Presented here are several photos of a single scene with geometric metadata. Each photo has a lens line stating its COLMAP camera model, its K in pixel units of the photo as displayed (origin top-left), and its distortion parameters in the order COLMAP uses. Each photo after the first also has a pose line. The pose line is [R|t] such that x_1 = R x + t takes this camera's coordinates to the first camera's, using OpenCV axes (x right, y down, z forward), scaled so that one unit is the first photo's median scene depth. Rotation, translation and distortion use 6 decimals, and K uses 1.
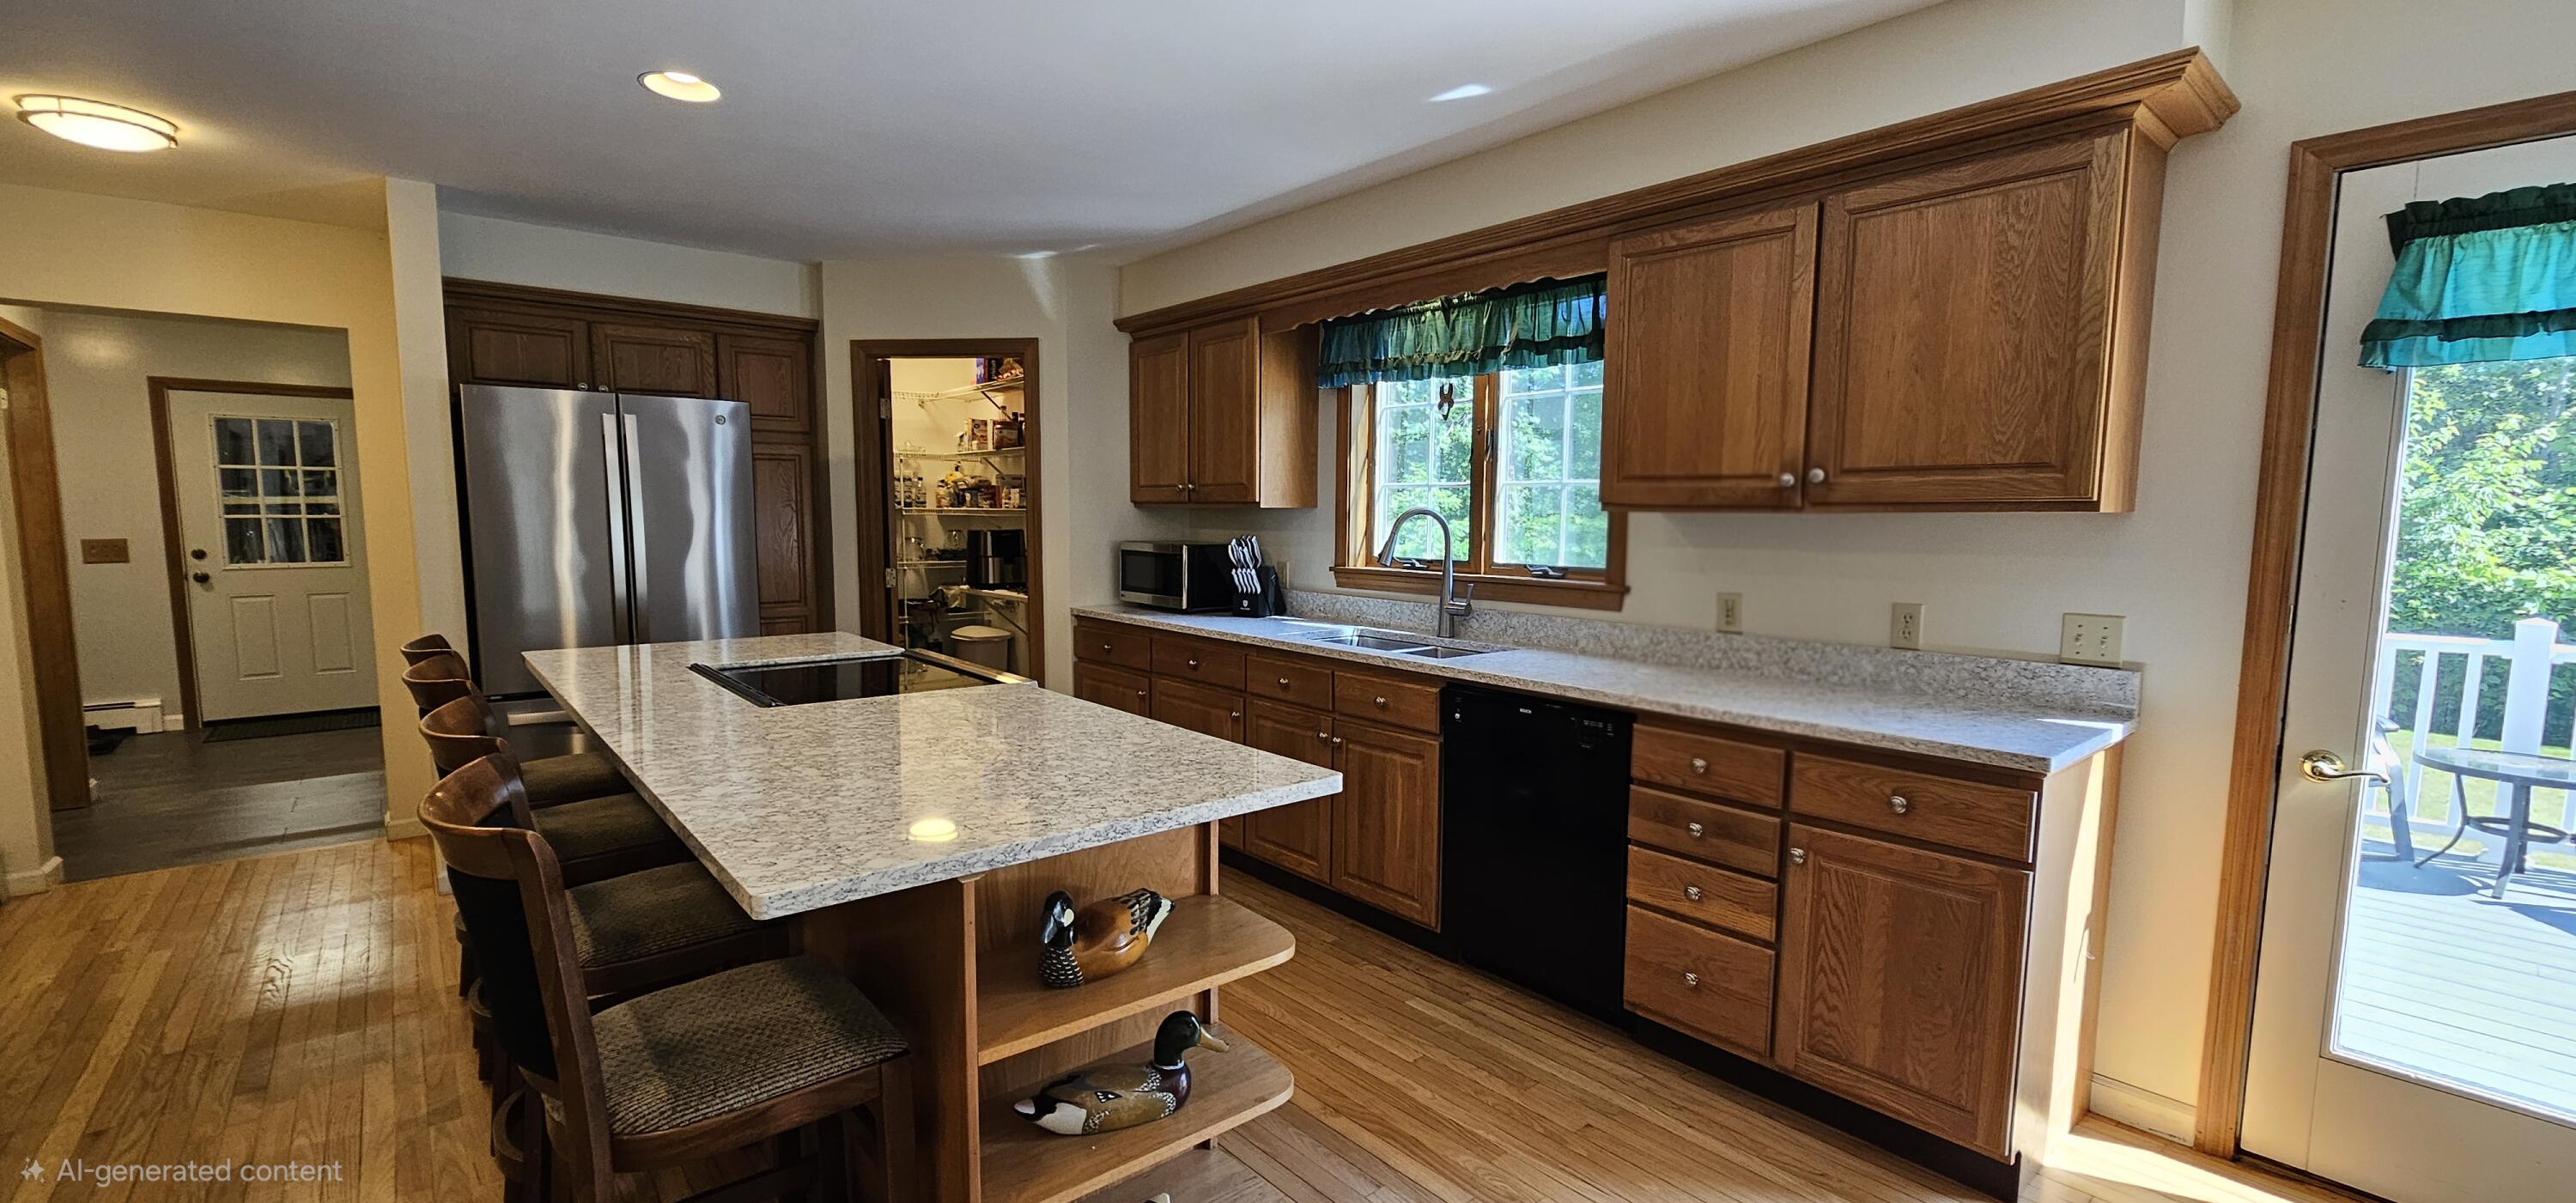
lens RADIAL K [[1048.9, 0, 1297.5], [0, 1048.9, 618.4], [0, 0, 1]] dist [0.000636, 0.000081]
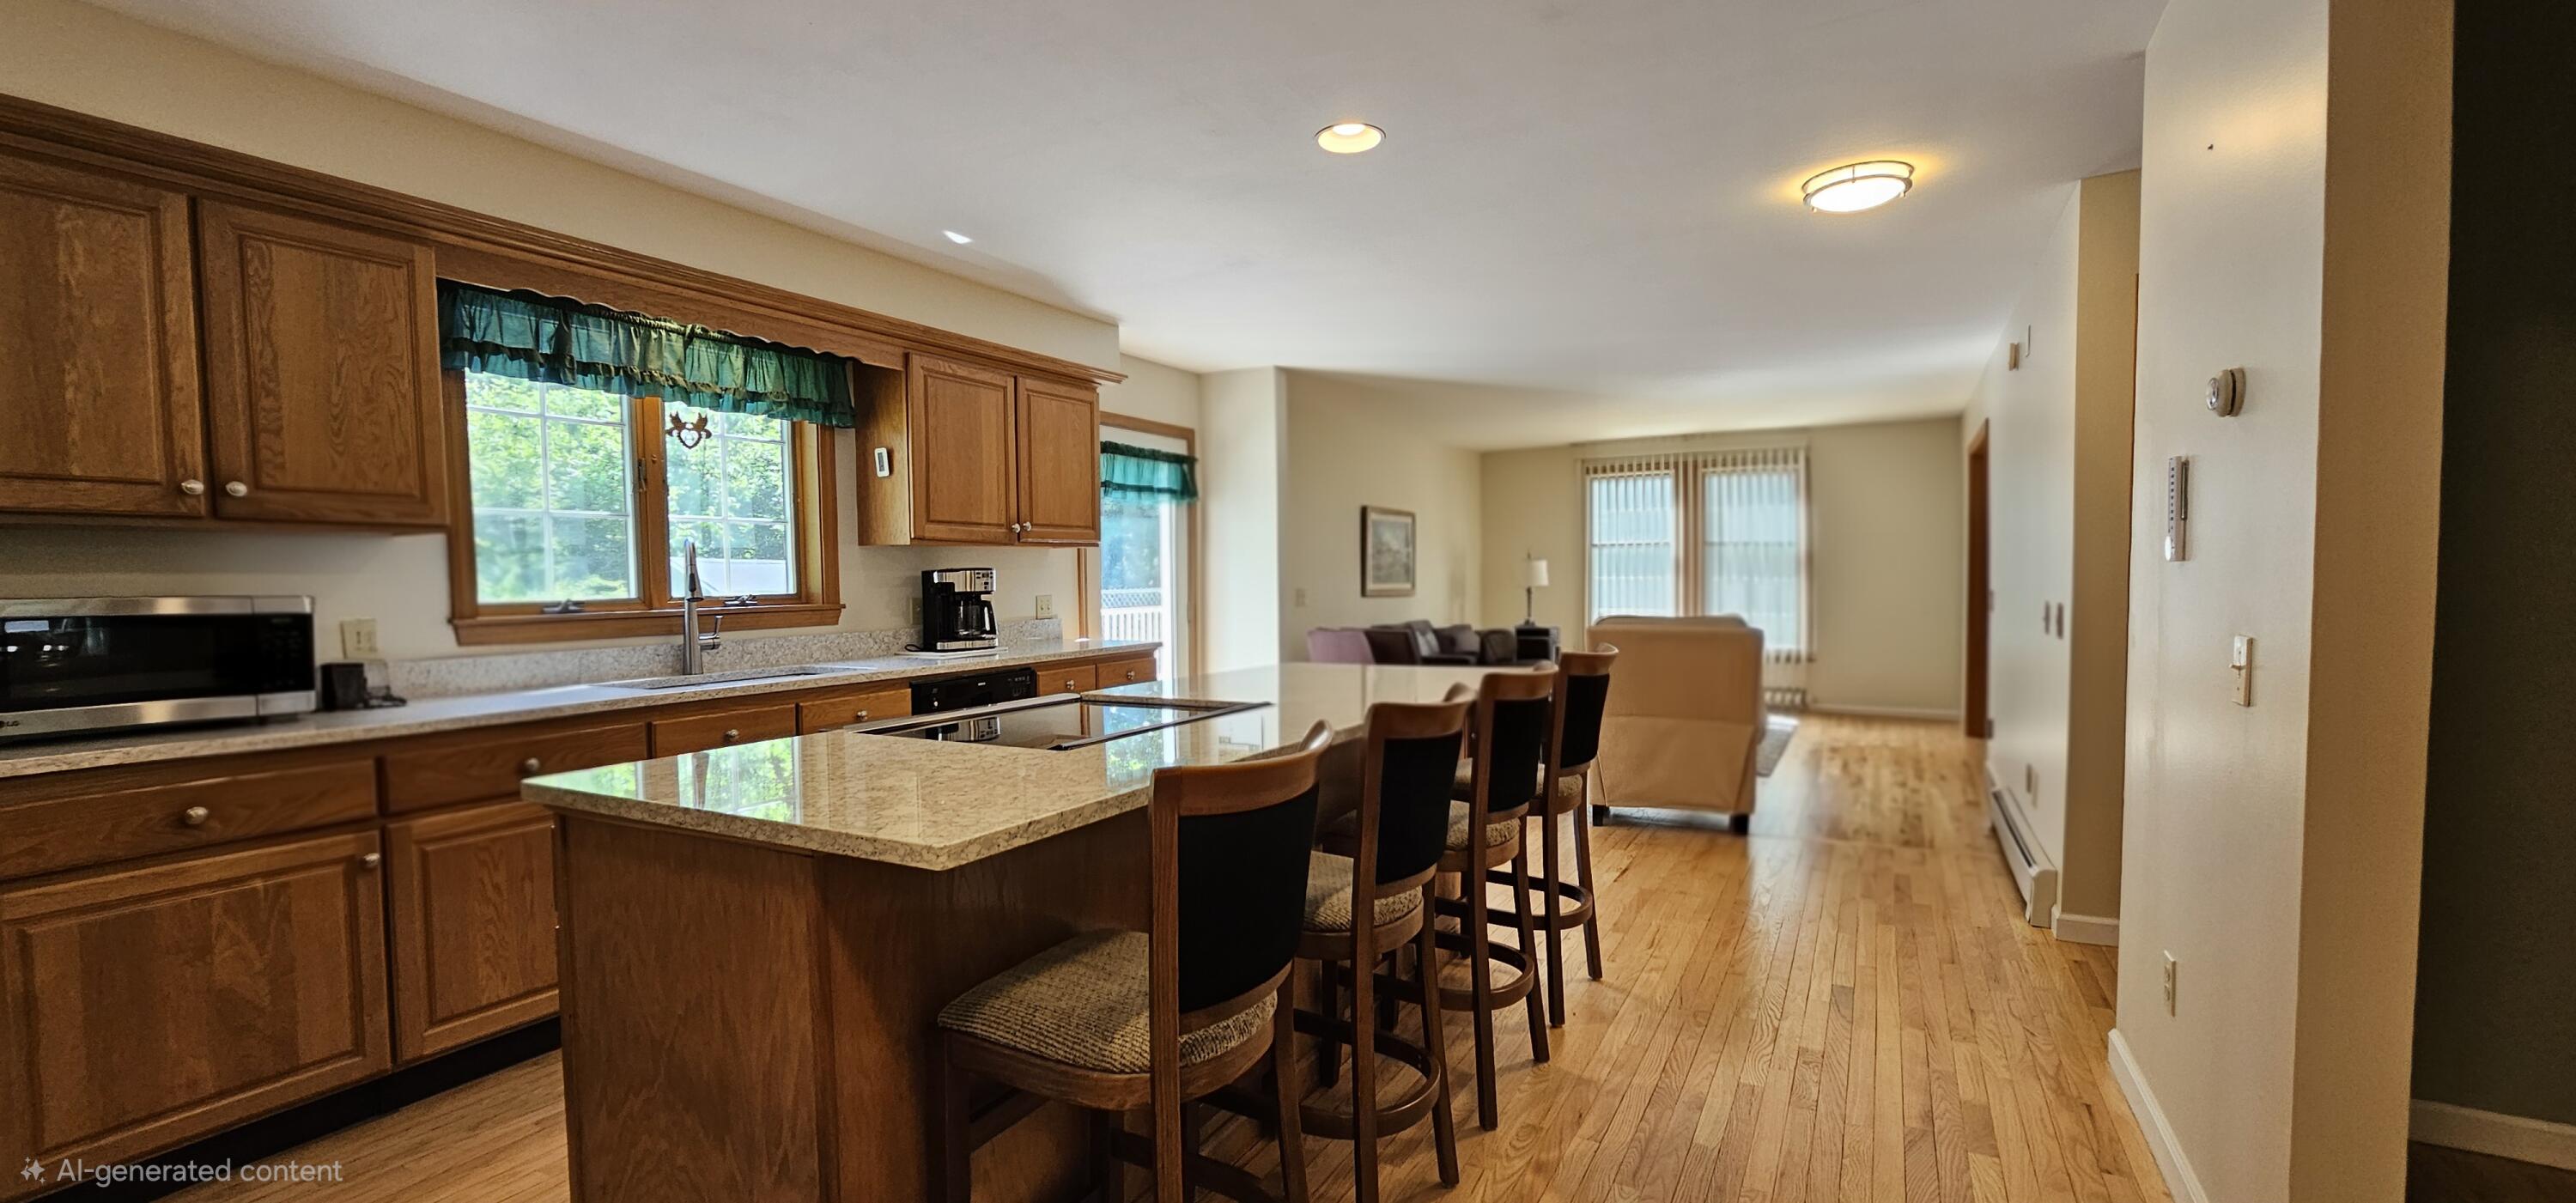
lens RADIAL K [[1048.9, 0, 1297.5], [0, 1048.9, 618.4], [0, 0, 1]] dist [0.000636, 0.000081]
pose [[-0.344933, -0.050733, 0.937255, -1.281278], [0.100567, 0.990793, 0.090642, -0.086666], [-0.933224, 0.125522, -0.336655, 1.090500]]
